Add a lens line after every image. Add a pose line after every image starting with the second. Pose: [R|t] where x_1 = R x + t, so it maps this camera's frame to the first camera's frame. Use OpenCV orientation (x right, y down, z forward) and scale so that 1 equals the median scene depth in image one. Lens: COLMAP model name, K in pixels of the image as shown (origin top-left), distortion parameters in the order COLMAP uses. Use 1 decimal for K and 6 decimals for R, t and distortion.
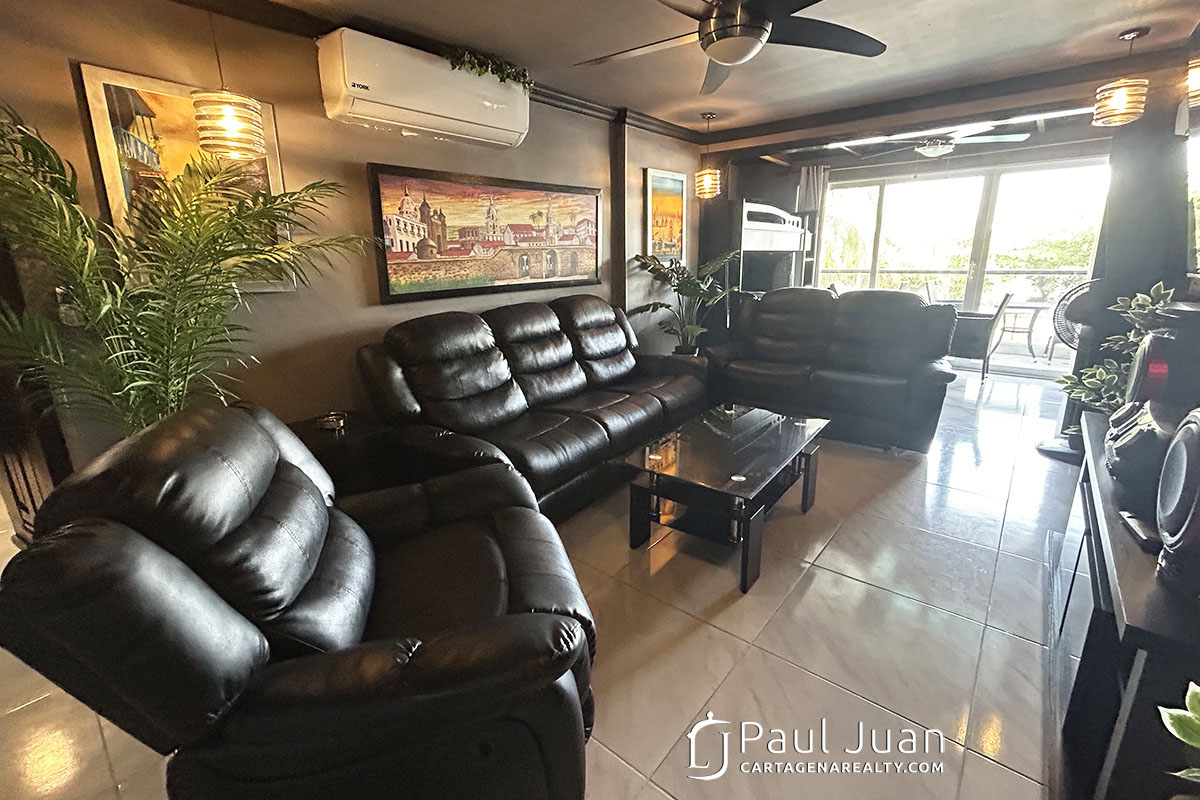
lens RADIAL K [[521.2, 0, 607.7], [0, 521.2, 399.9], [0, 0, 1]] dist [-0.000941, -0.000350]
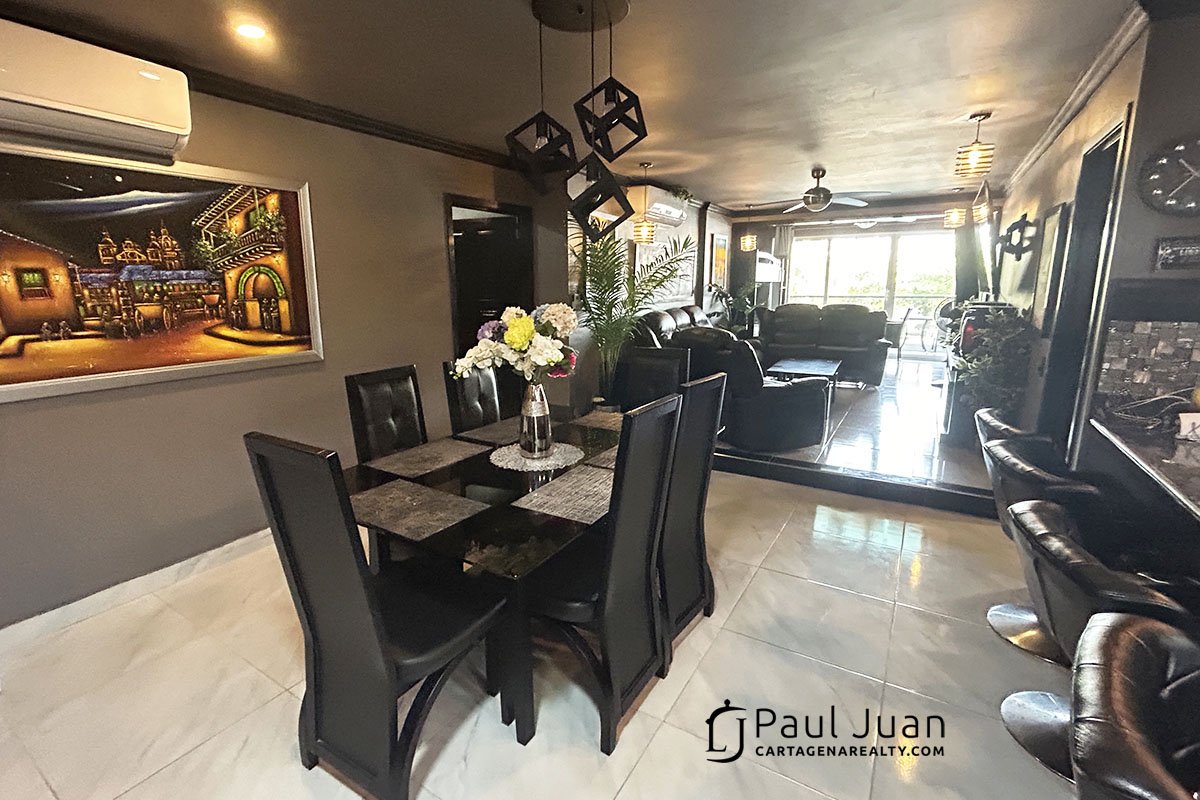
lens RADIAL K [[548.9, 0, 587.8], [0, 548.9, 395.9], [0, 0, 1]] dist [0.004996, 0.000324]
pose [[0.990421, -0.015950, 0.137153, -0.444247], [0.025382, 0.997410, -0.067302, 0.150168], [-0.135724, 0.070138, 0.988261, -0.518452]]
